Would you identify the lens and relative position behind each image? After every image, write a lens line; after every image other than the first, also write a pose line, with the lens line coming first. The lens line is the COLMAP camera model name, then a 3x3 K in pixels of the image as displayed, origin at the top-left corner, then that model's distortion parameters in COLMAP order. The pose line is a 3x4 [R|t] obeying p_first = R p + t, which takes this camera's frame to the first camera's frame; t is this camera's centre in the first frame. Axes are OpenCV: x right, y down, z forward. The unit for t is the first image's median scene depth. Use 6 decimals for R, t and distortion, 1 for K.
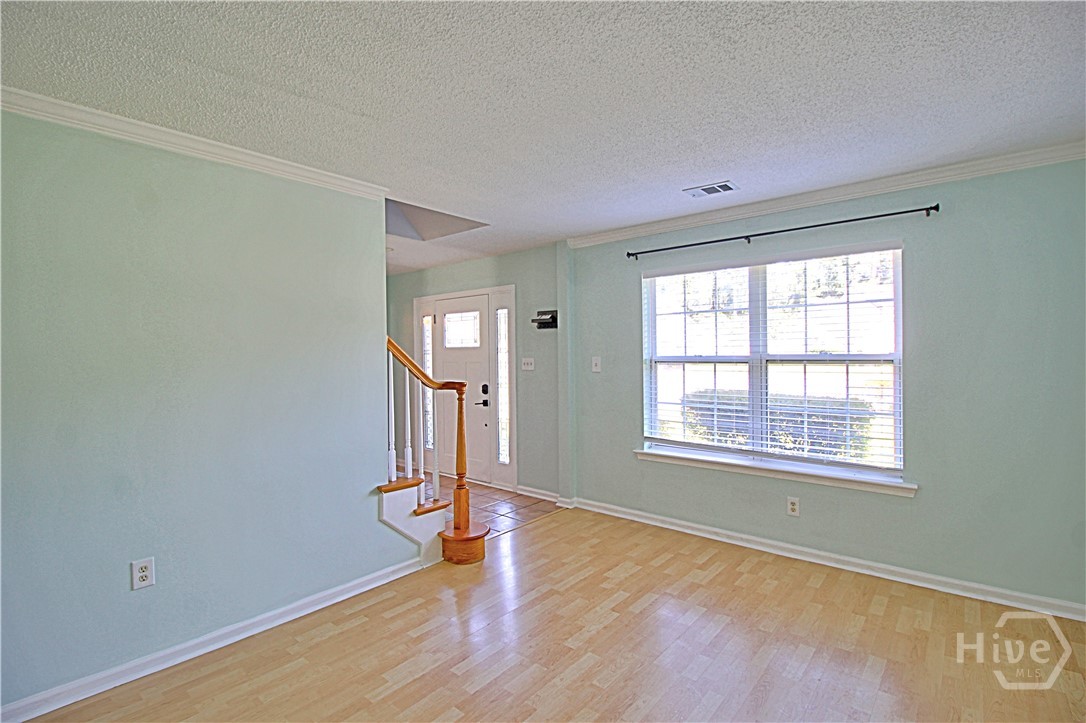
lens RADIAL K [[508.8, 0, 547.3], [0, 508.8, 356.5], [0, 0, 1]] dist [-0.001316, -0.000689]
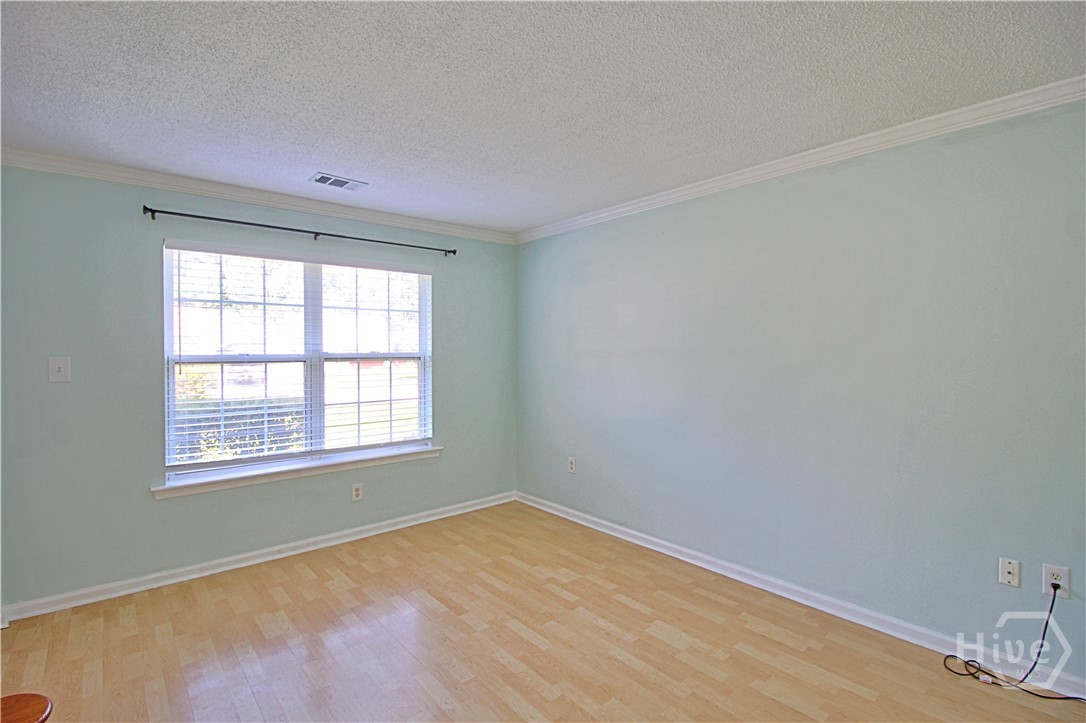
lens RADIAL K [[508.8, 0, 547.3], [0, 508.8, 356.5], [0, 0, 1]] dist [-0.001316, -0.000689]
pose [[0.165616, -0.002983, 0.986186, -0.499668], [0.007140, 0.999973, 0.001826, 0.004443], [-0.986164, 0.006739, 0.165633, 0.395419]]
